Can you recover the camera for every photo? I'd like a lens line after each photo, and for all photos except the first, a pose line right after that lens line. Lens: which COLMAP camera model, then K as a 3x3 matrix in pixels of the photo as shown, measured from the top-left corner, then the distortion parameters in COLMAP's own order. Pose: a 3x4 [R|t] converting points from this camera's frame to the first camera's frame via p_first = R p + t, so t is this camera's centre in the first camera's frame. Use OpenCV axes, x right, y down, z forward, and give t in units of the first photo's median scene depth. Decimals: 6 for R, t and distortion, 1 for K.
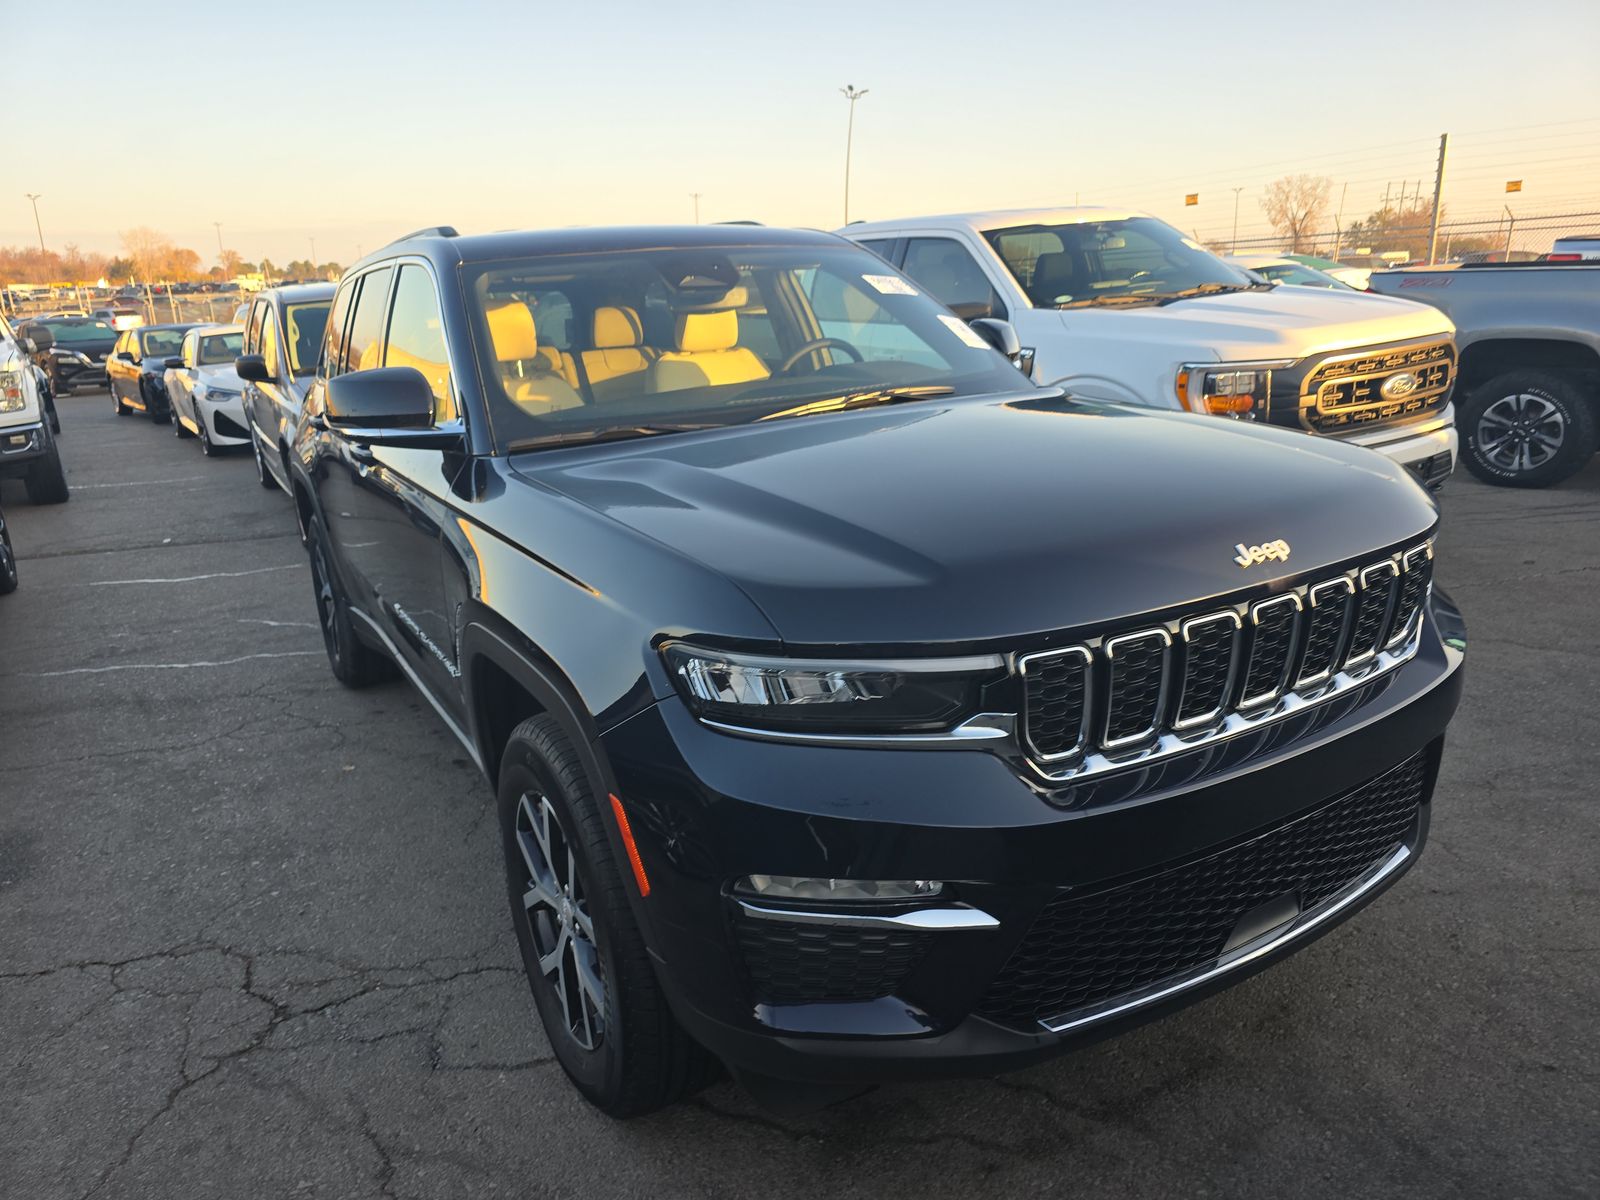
lens RADIAL K [[1136.8, 0, 824.1], [0, 1136.8, 601.6], [0, 0, 1]] dist [0.059150, -0.059284]
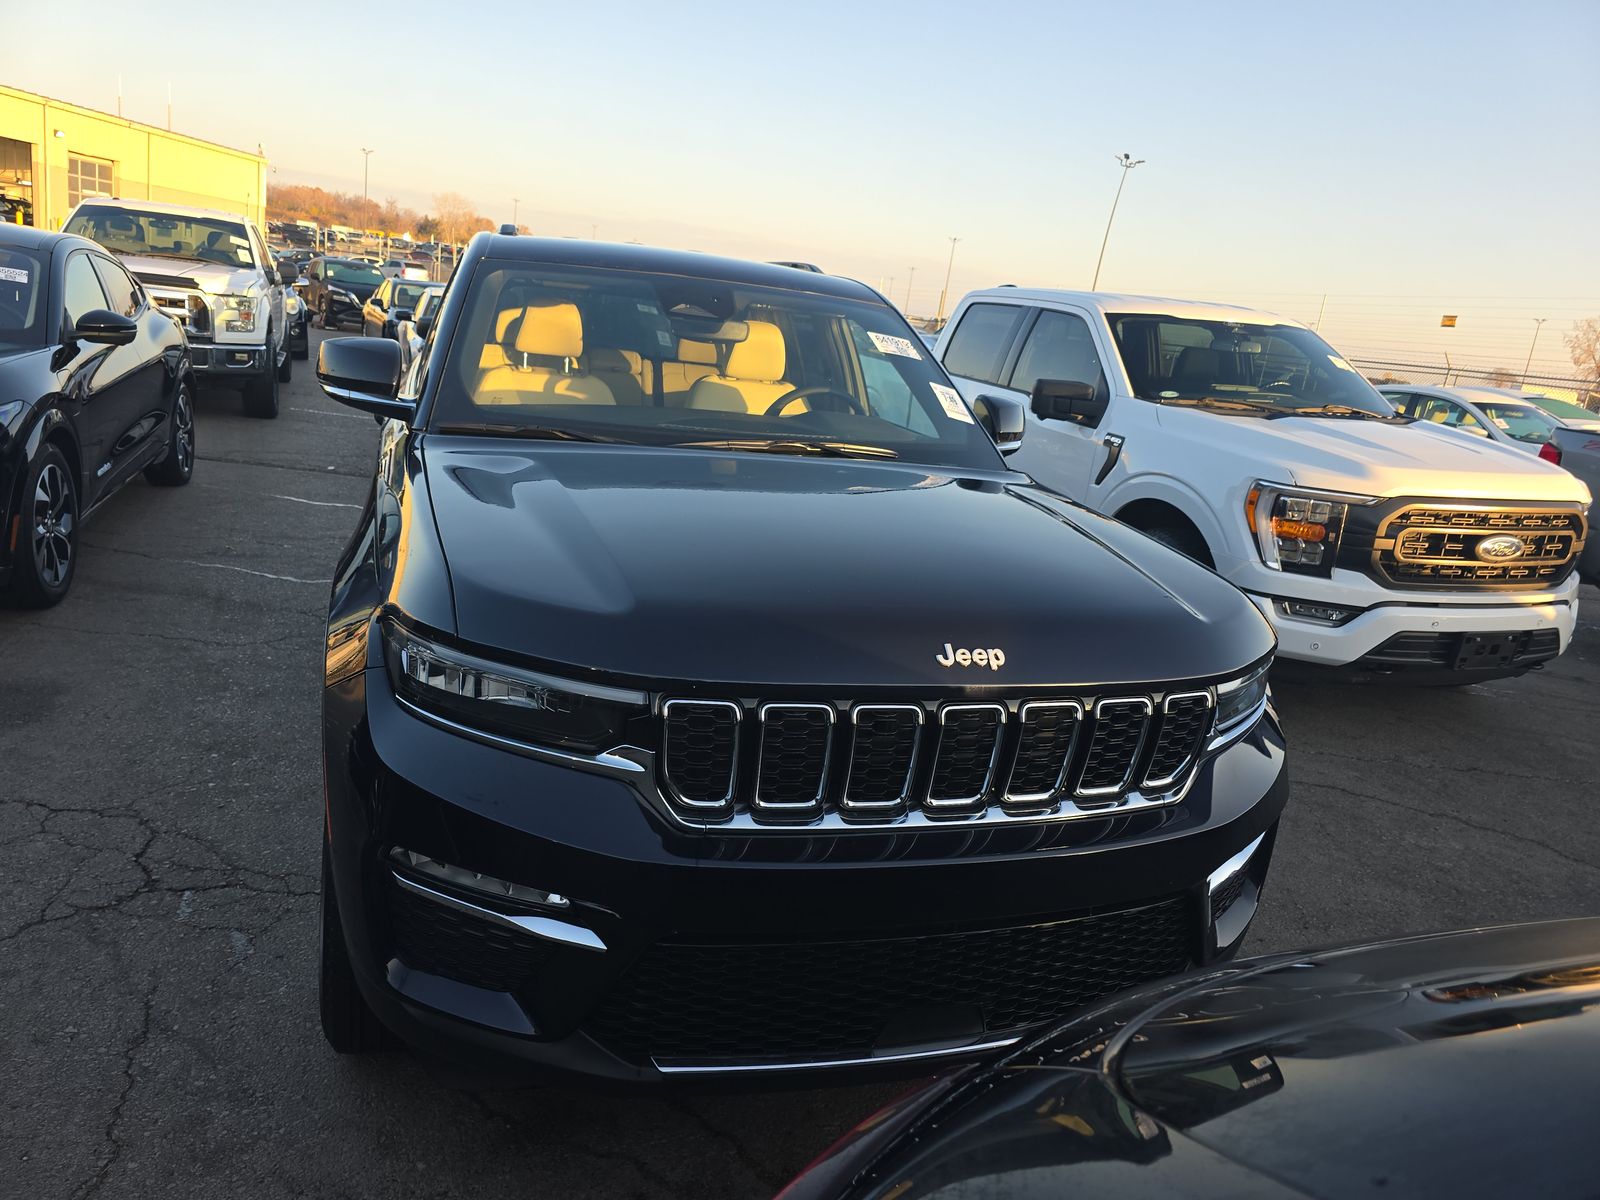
lens RADIAL K [[1136.8, 0, 824.1], [0, 1136.8, 601.6], [0, 0, 1]] dist [0.059150, -0.059284]
pose [[0.962305, 0.206562, -0.176922, 0.150424], [-0.212297, 0.977106, -0.013913, -0.017360], [0.169998, 0.050948, 0.984127, -0.001147]]
